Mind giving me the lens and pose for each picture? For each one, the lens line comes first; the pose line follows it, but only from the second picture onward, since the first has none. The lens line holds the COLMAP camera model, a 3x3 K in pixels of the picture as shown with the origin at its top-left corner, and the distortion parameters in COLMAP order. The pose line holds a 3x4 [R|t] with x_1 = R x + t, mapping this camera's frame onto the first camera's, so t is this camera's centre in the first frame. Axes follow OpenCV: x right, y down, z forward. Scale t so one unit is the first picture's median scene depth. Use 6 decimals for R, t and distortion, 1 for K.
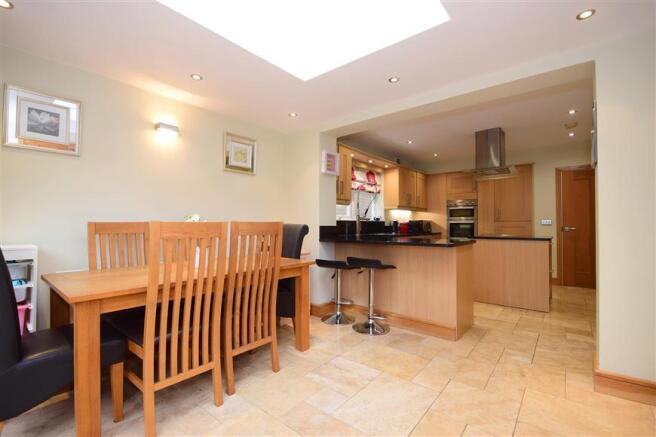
lens RADIAL K [[288.6, 0, 331.0], [0, 288.6, 222.6], [0, 0, 1]] dist [0.001112, 0.000113]
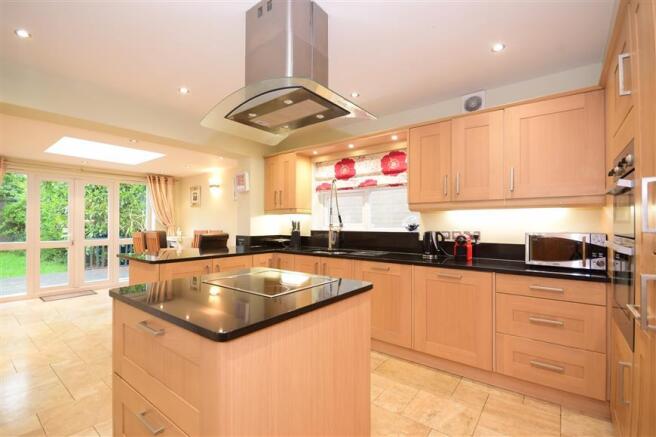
lens RADIAL K [[297.2, 0, 327.9], [0, 297.2, 220.1], [0, 0, 1]] dist [0.001388, -0.000057]
pose [[0.018031, -0.018261, -0.999671, 0.734852], [-0.000113, 0.999833, -0.018266, -0.017387], [0.999837, 0.000442, 0.018026, 0.807667]]
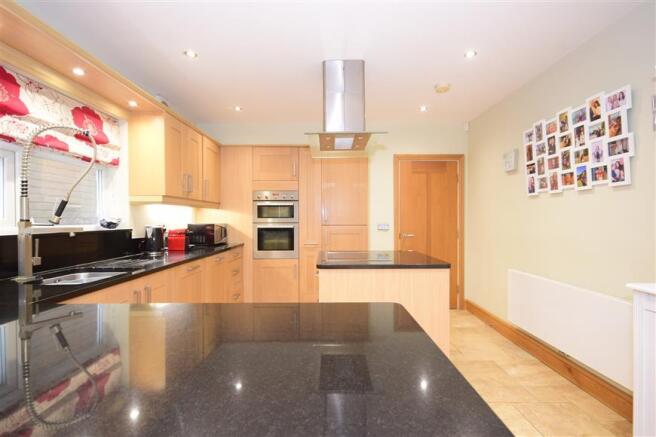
lens RADIAL K [[337.9, 0, 332.4], [0, 337.9, 220.9], [0, 0, 1]] dist [0.031860, 0.000319]
pose [[0.780296, -0.003519, 0.625400, 0.098265], [-0.001748, 0.999968, 0.007808, -0.022014], [-0.625407, -0.007185, 0.780265, 0.390692]]
